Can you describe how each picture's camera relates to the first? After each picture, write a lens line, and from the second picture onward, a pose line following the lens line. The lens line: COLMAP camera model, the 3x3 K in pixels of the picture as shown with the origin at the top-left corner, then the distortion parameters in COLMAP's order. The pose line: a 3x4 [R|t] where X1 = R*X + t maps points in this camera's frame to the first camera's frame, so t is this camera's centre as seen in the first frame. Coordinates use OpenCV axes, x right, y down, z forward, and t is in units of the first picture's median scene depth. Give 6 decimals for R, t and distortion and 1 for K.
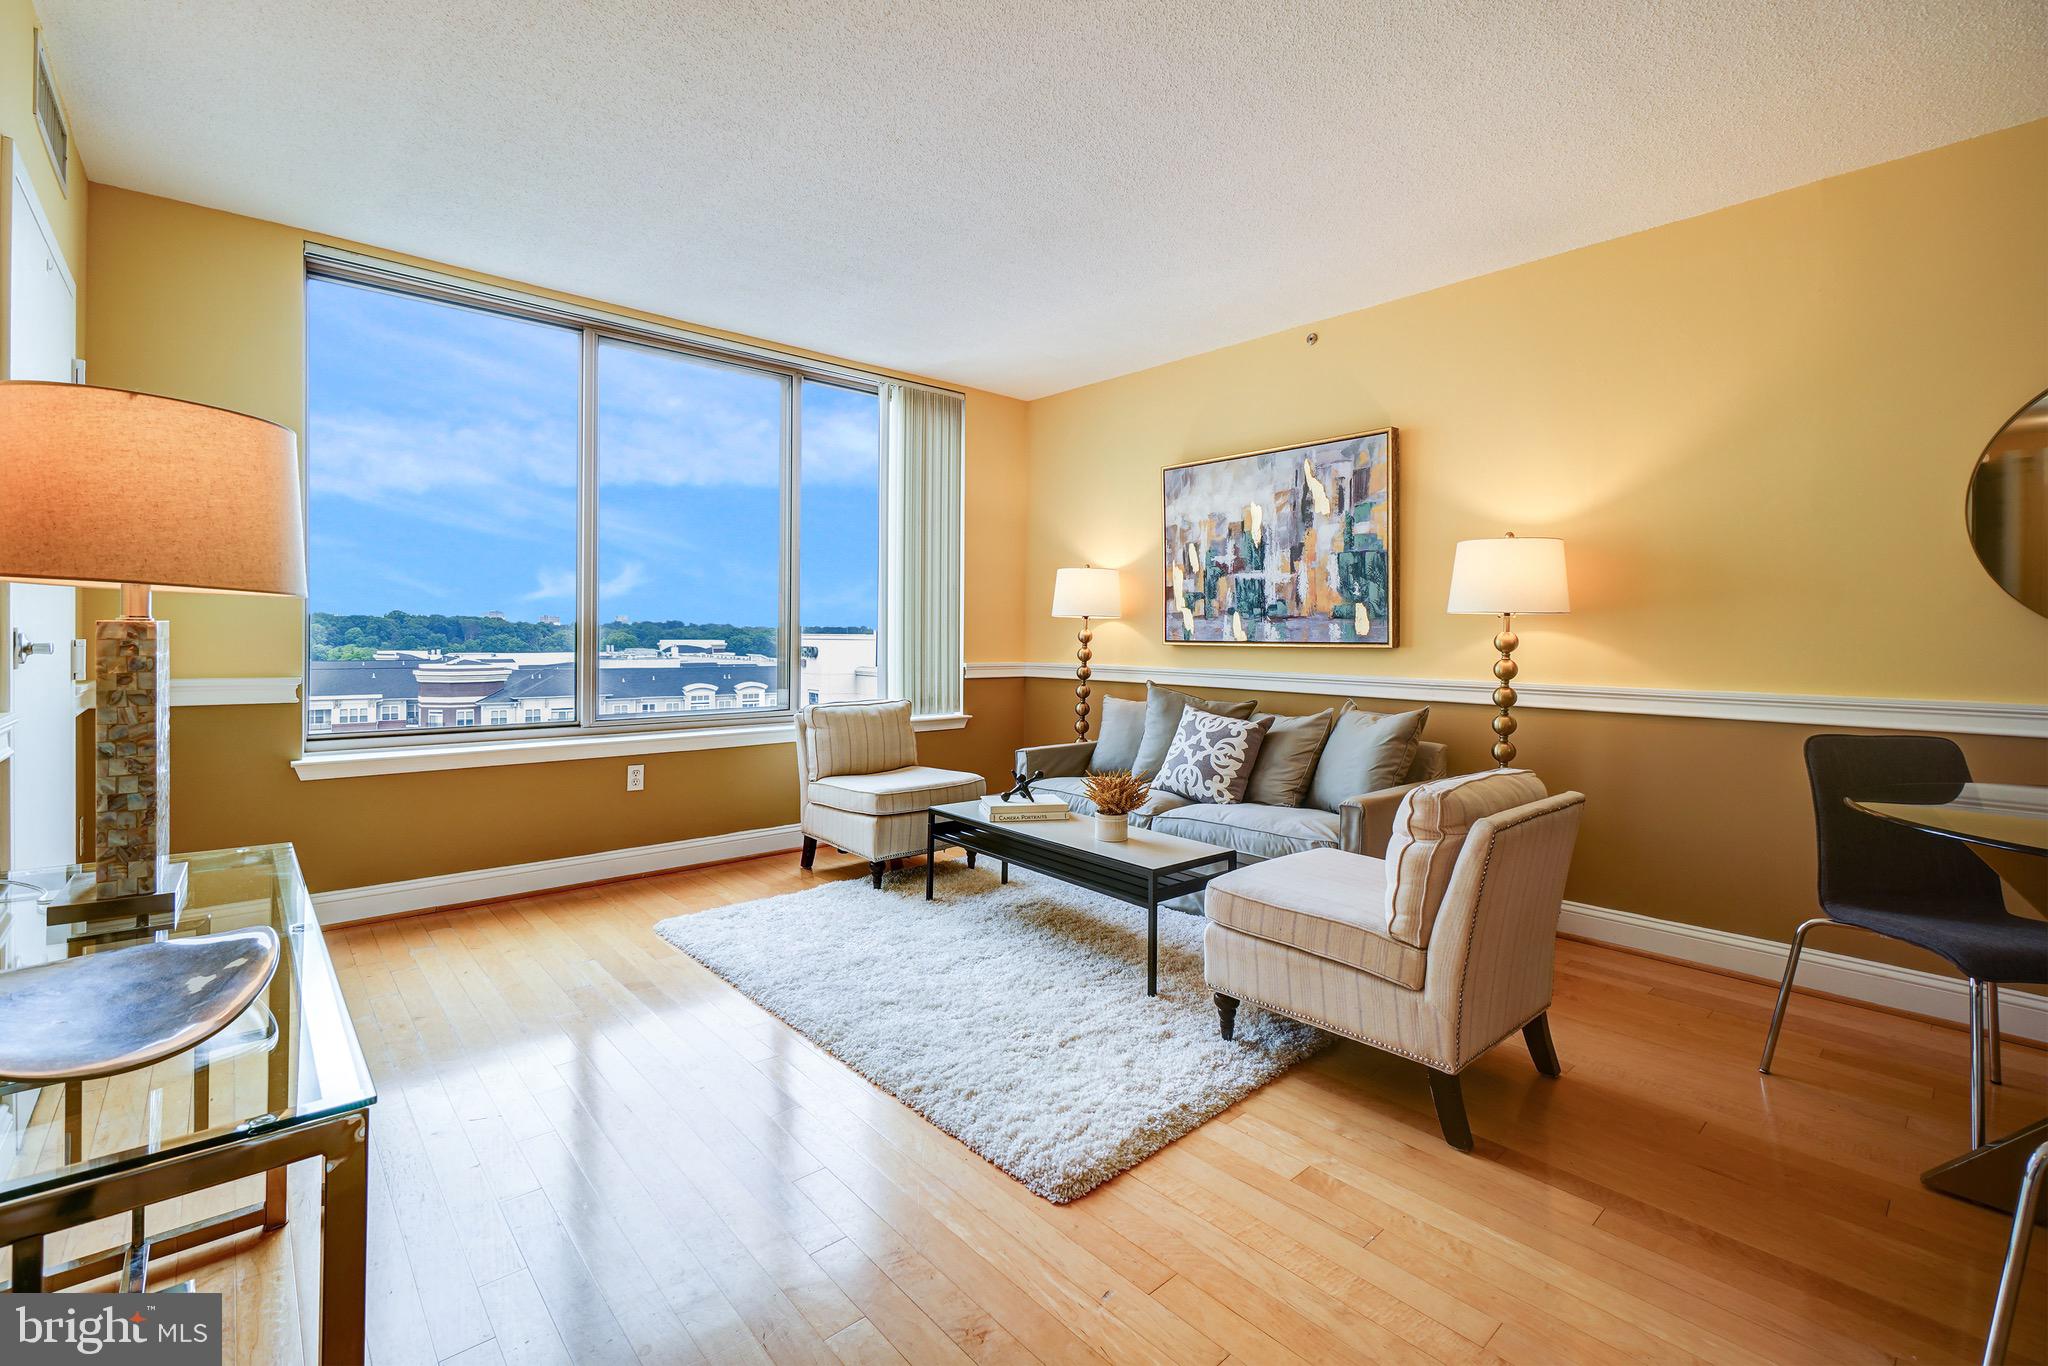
lens RADIAL K [[896.5, 0, 1019.6], [0, 896.5, 650.7], [0, 0, 1]] dist [-0.001784, -0.000378]
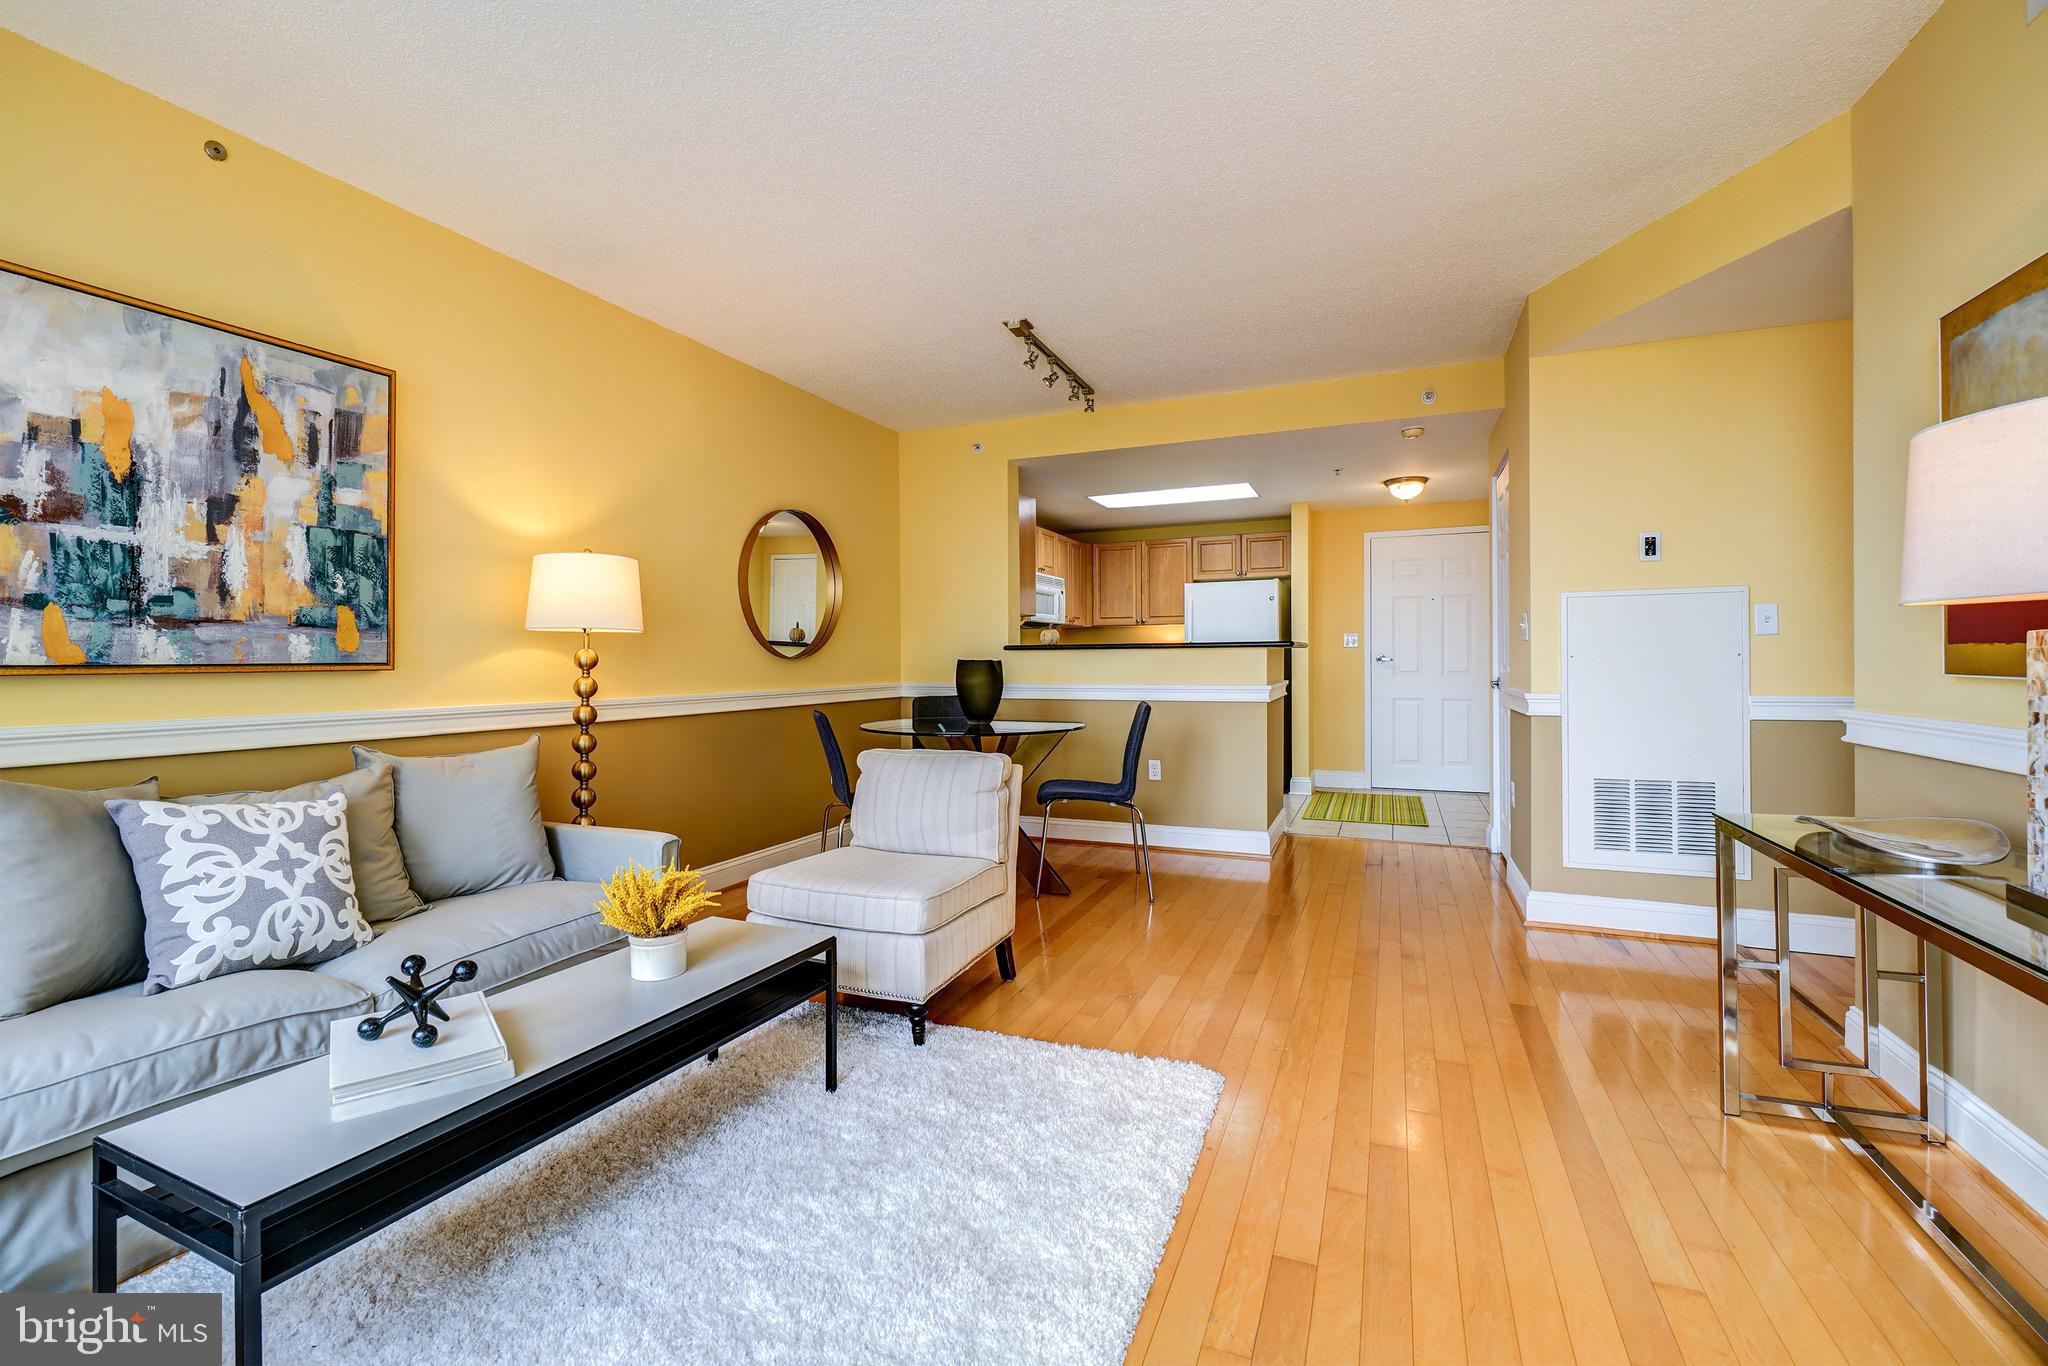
lens RADIAL K [[889.7, 0, 1009.8], [0, 889.7, 665.3], [0, 0, 1]] dist [-0.004937, -0.000817]
pose [[-0.424748, -0.009306, 0.905264, -0.426077], [0.019341, 0.999626, 0.019351, -0.010131], [-0.905105, 0.025728, -0.424409, 0.781980]]
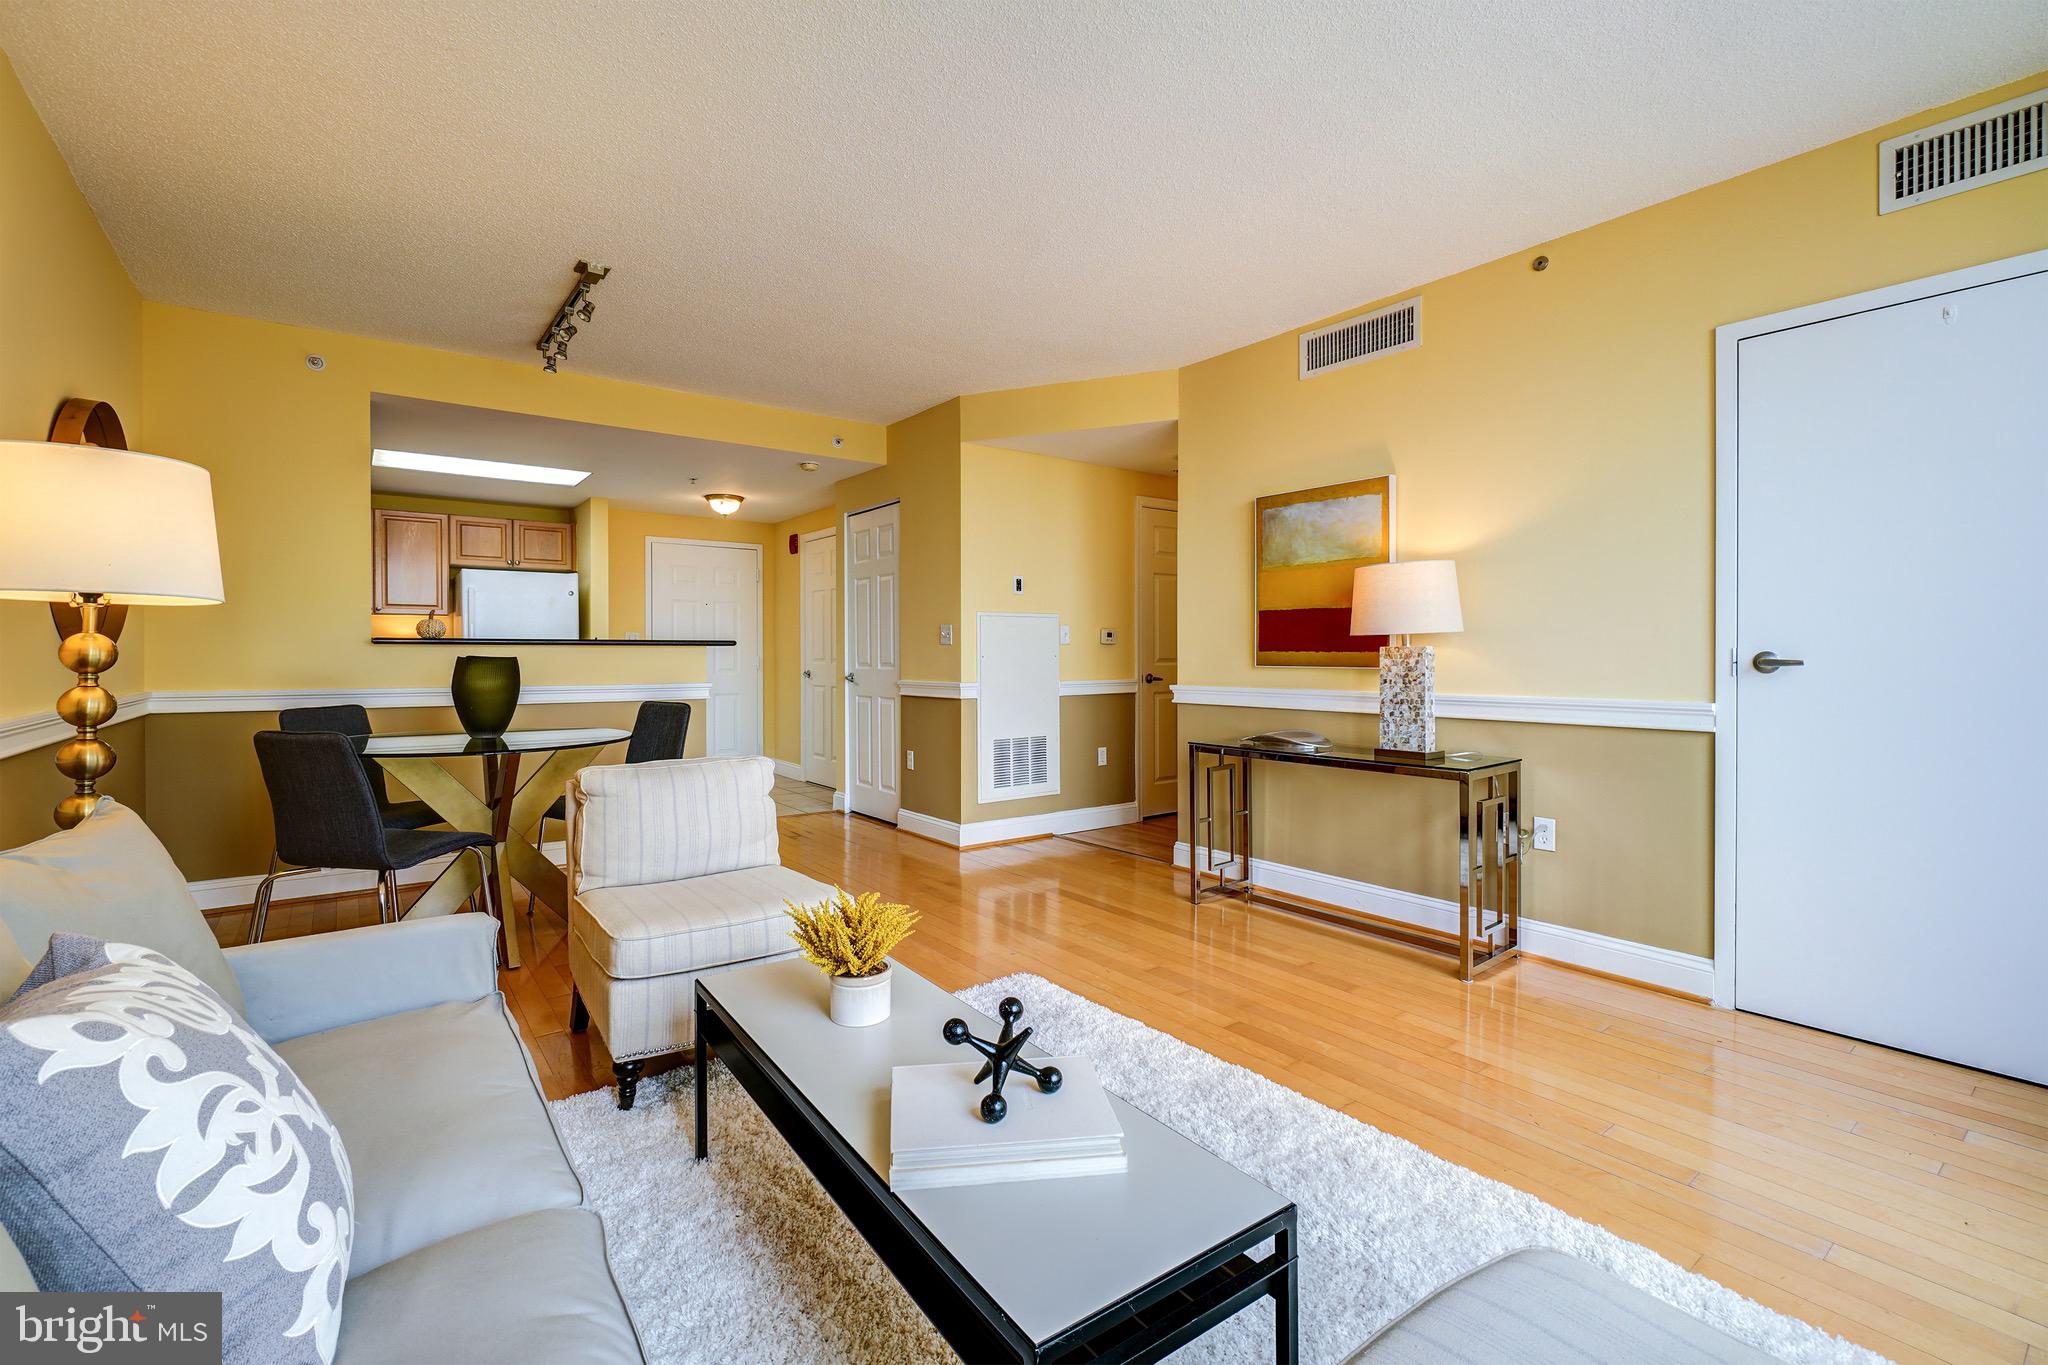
lens RADIAL K [[889.7, 0, 1009.8], [0, 889.7, 664.8], [0, 0, 1]] dist [-0.004937, -0.000817]
pose [[-0.996454, -0.006093, 0.083919, -0.025192], [-0.003769, 0.999606, 0.027823, -0.014553], [-0.084055, 0.027408, -0.996084, 1.149880]]
